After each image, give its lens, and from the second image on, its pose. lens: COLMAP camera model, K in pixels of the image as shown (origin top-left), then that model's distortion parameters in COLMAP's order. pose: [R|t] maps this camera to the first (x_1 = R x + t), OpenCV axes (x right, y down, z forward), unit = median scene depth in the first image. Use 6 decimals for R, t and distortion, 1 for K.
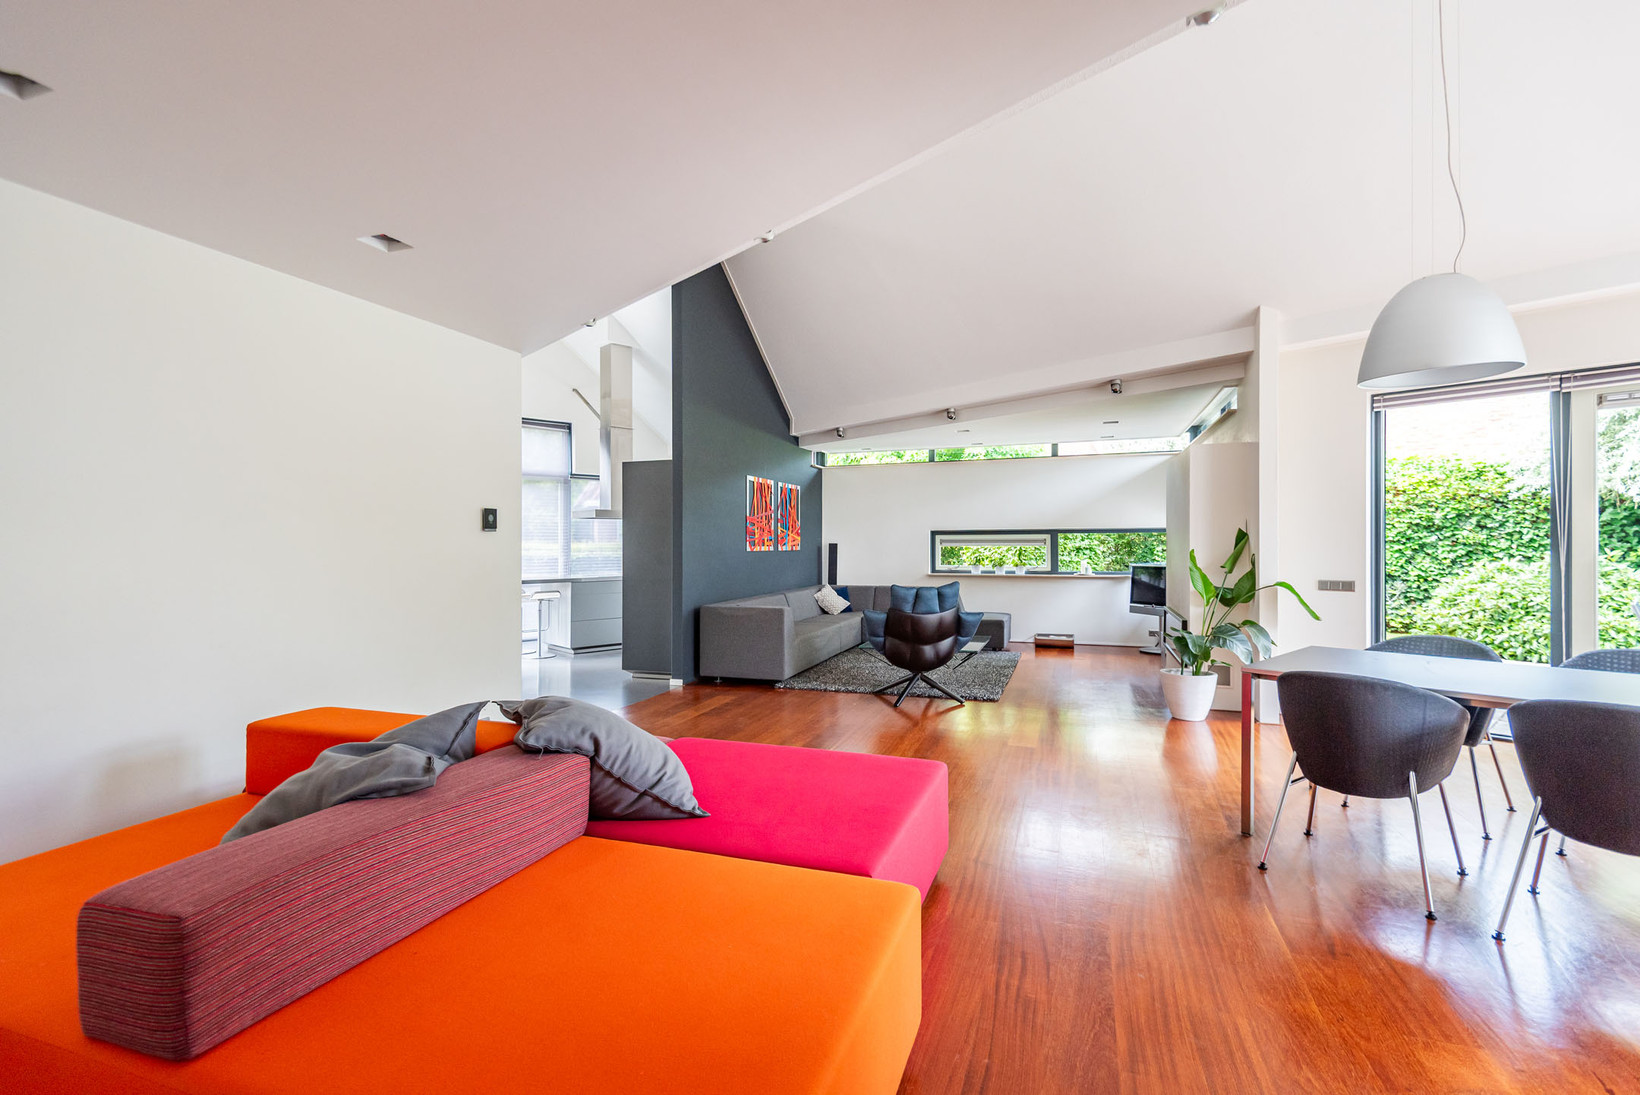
lens RADIAL K [[749.3, 0, 820.0], [0, 749.3, 547.5], [0, 0, 1]] dist [0.000897, 0.000072]
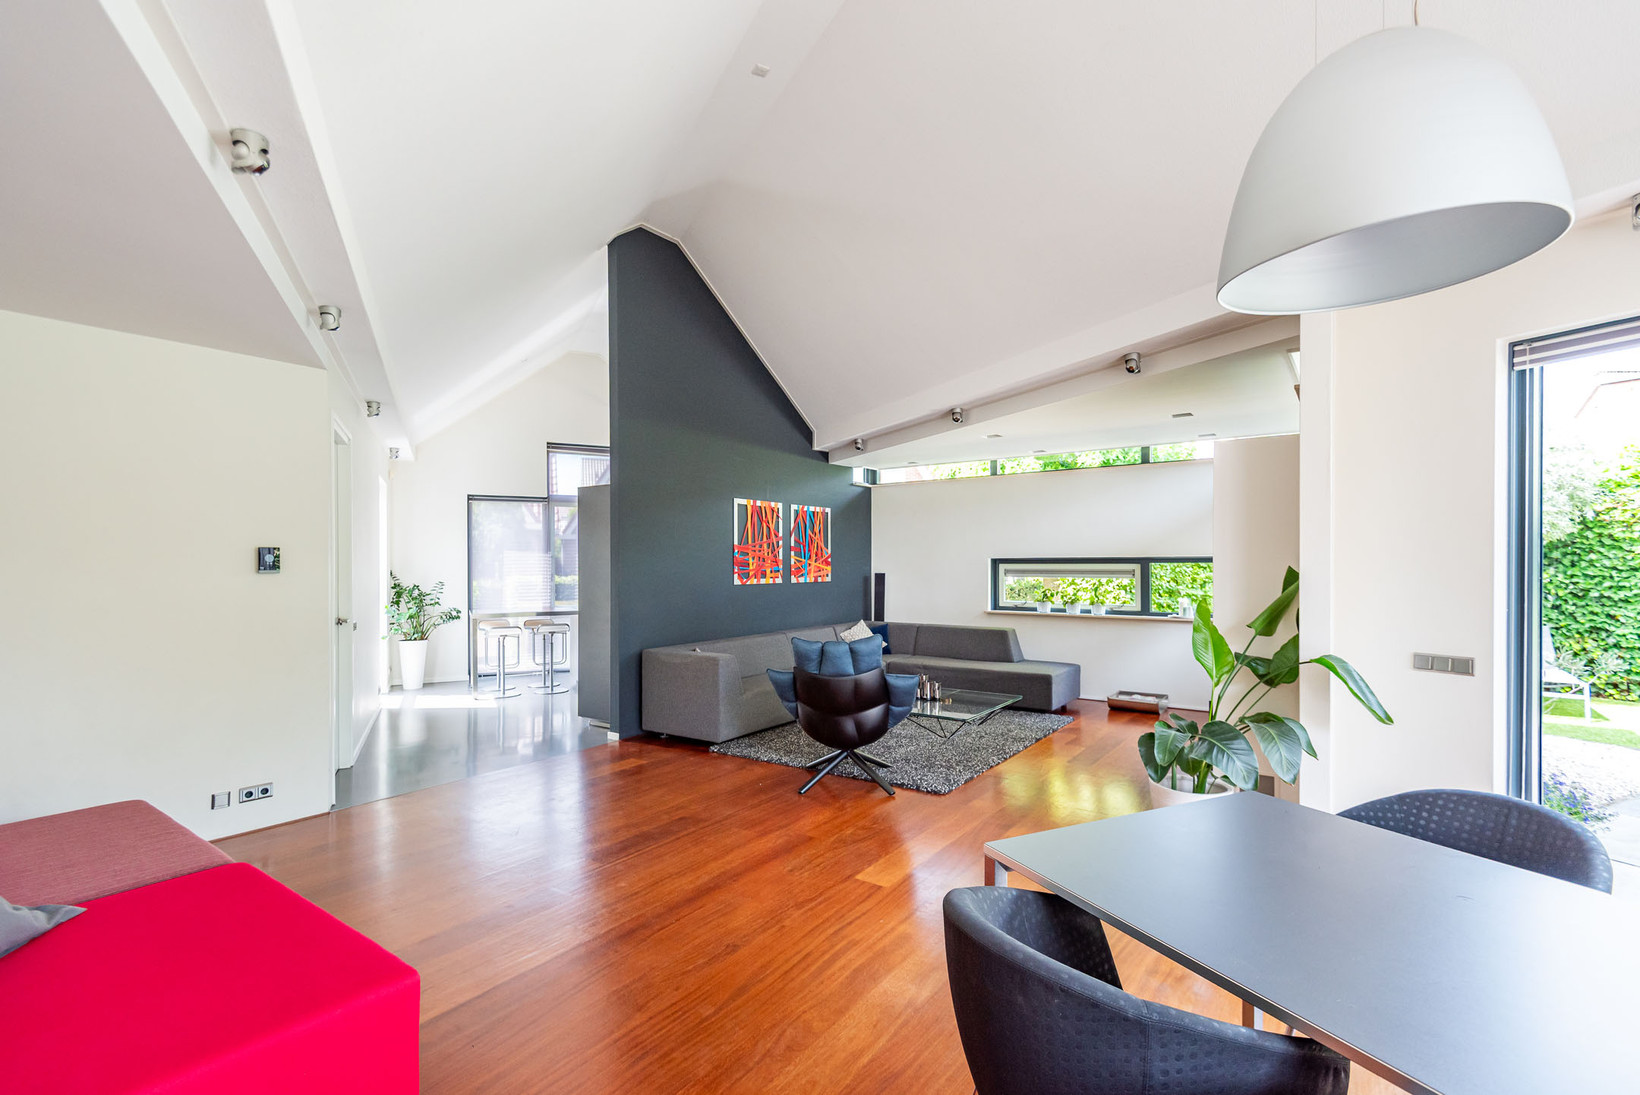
lens RADIAL K [[754.7, 0, 826.1], [0, 754.7, 568.8], [0, 0, 1]] dist [0.000788, -0.000214]
pose [[0.961038, 0.003468, -0.276396, 0.223740], [-0.002334, 0.999987, 0.004429, -0.016191], [0.276408, -0.003611, 0.961034, 0.163910]]
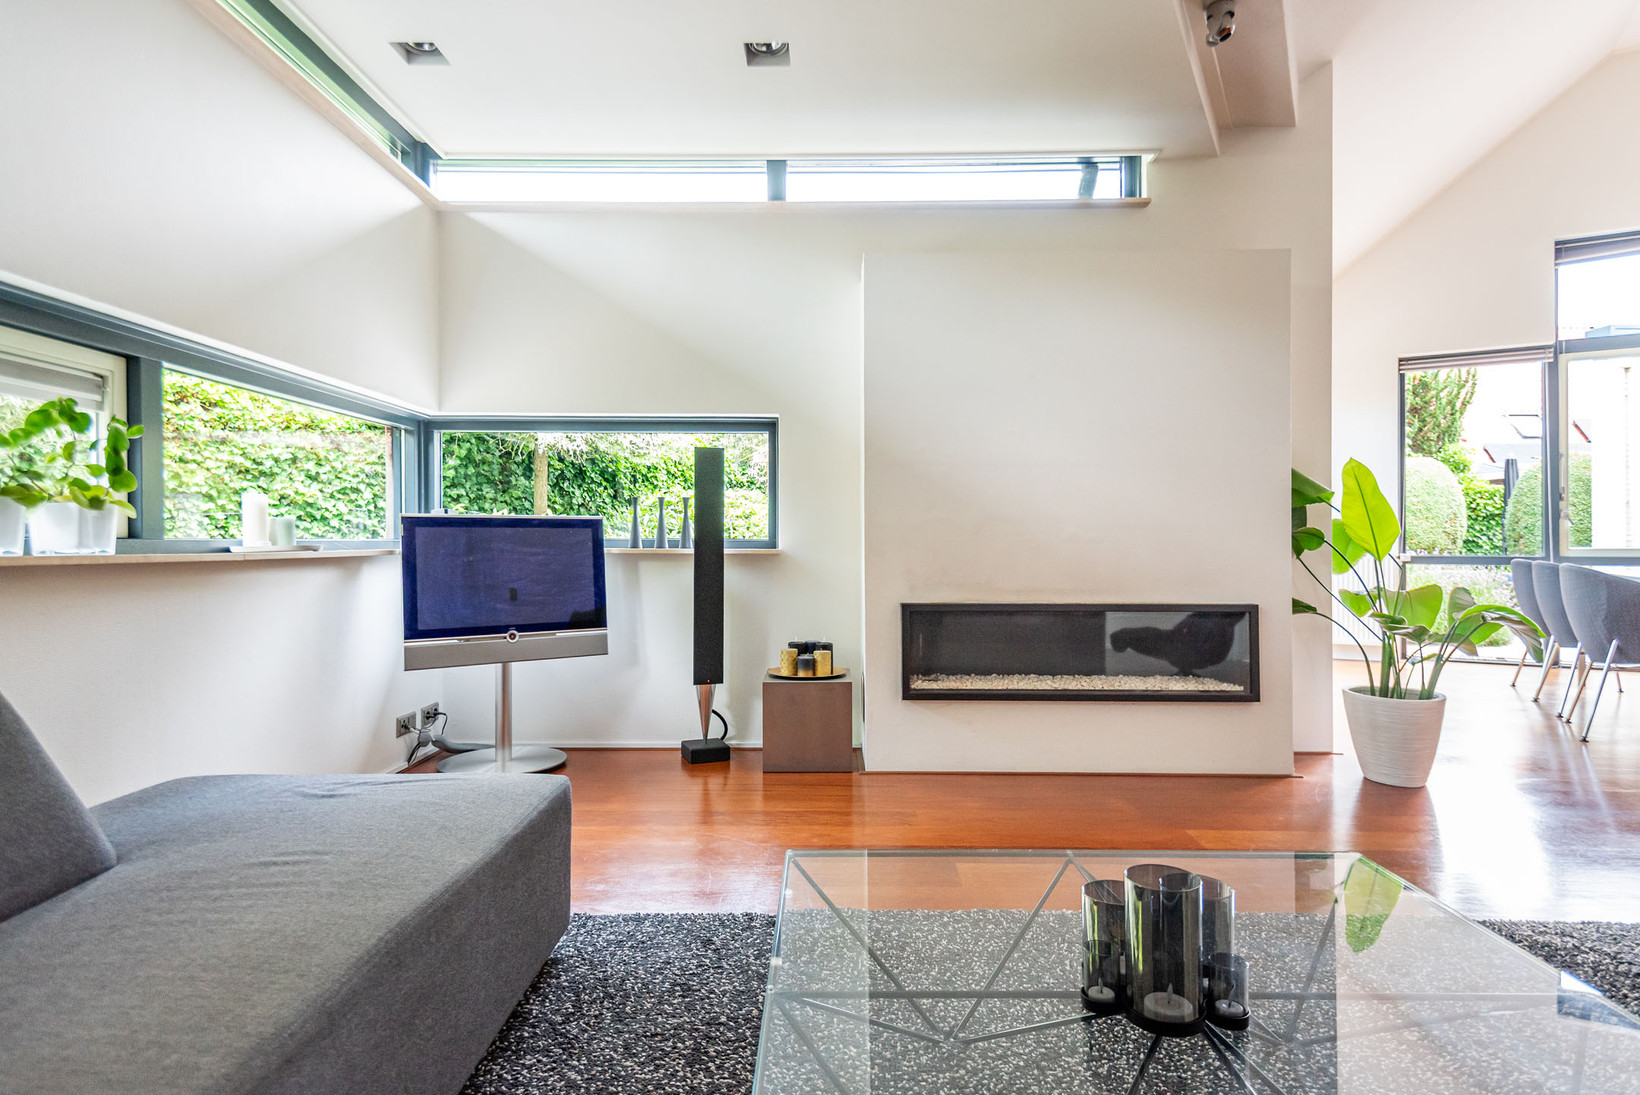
lens RADIAL K [[938.3, 0, 869.5], [0, 938.3, 508.2], [0, 0, 1]] dist [0.047437, -0.000328]
pose [[-0.335683, 0.039234, 0.941158, -0.009205], [0.014788, 0.999229, -0.036380, 0.038468], [-0.941859, 0.001706, -0.336004, 0.952736]]
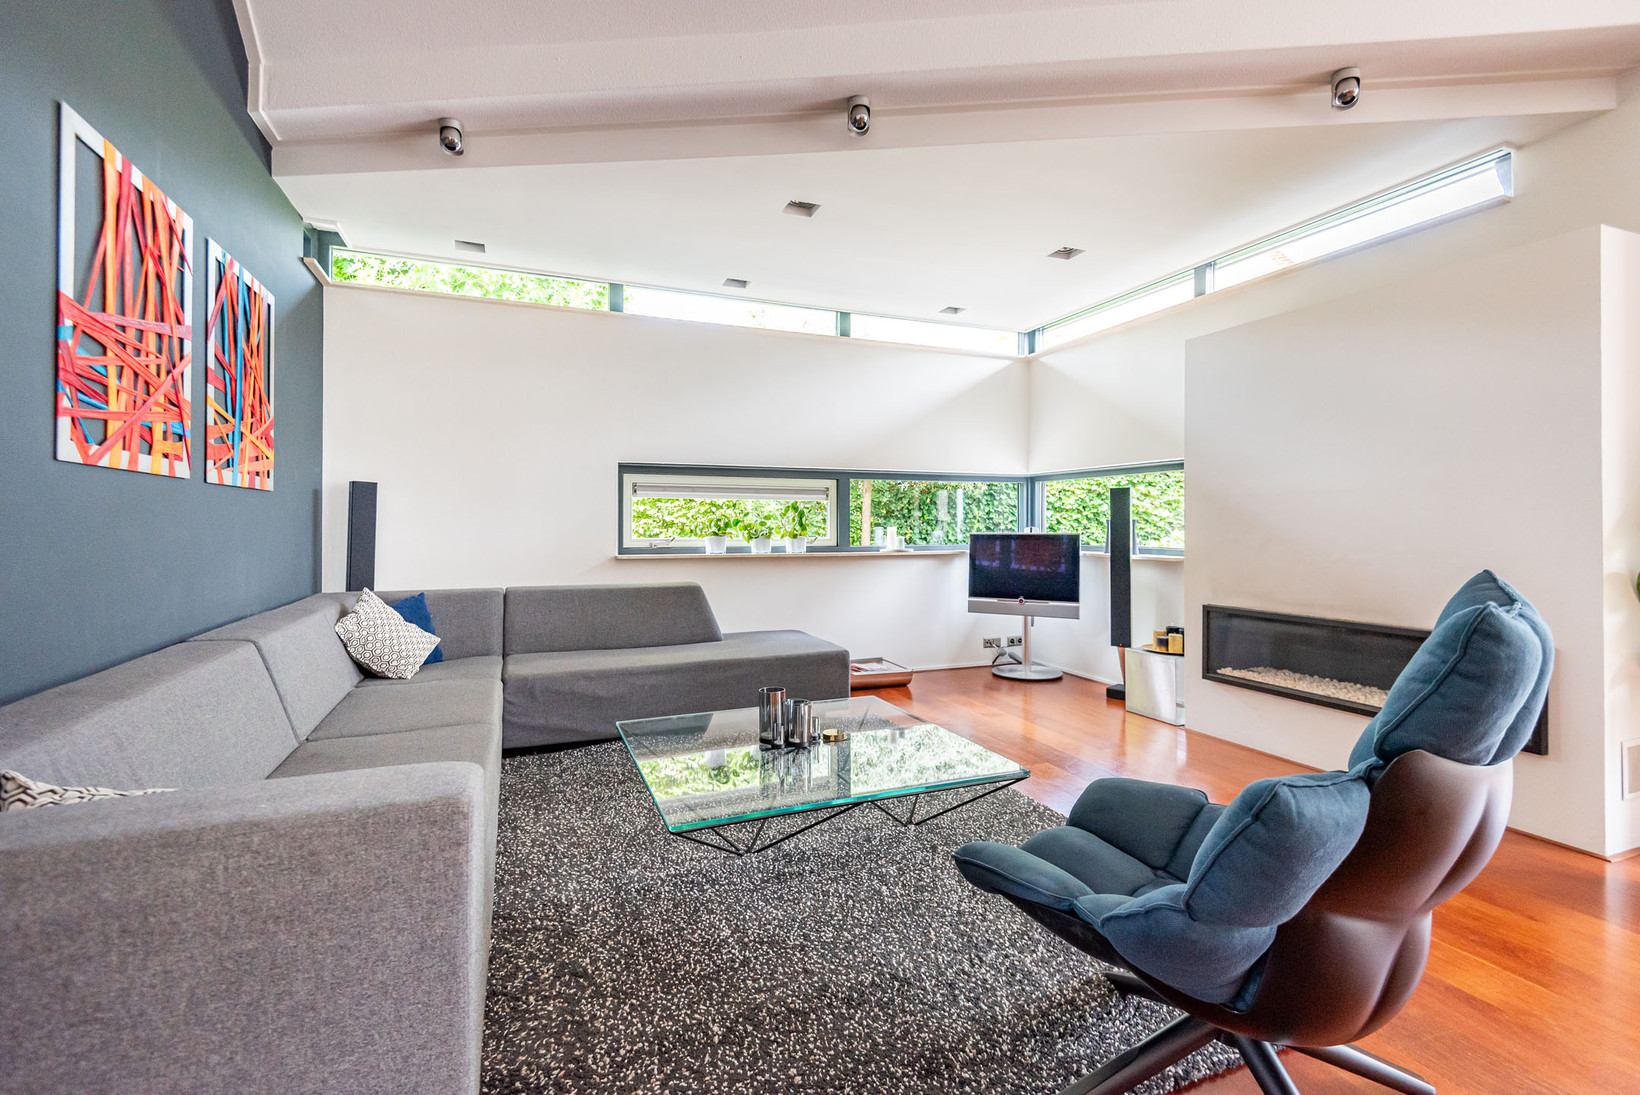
lens RADIAL K [[756.2, 0, 838.7], [0, 756.2, 524.9], [0, 0, 1]] dist [0.002174, -0.000360]
pose [[0.738220, 0.005522, 0.674537, -0.071292], [0.001707, 0.999948, -0.010054, 0.022963], [-0.674557, 0.008574, 0.738173, 0.624631]]
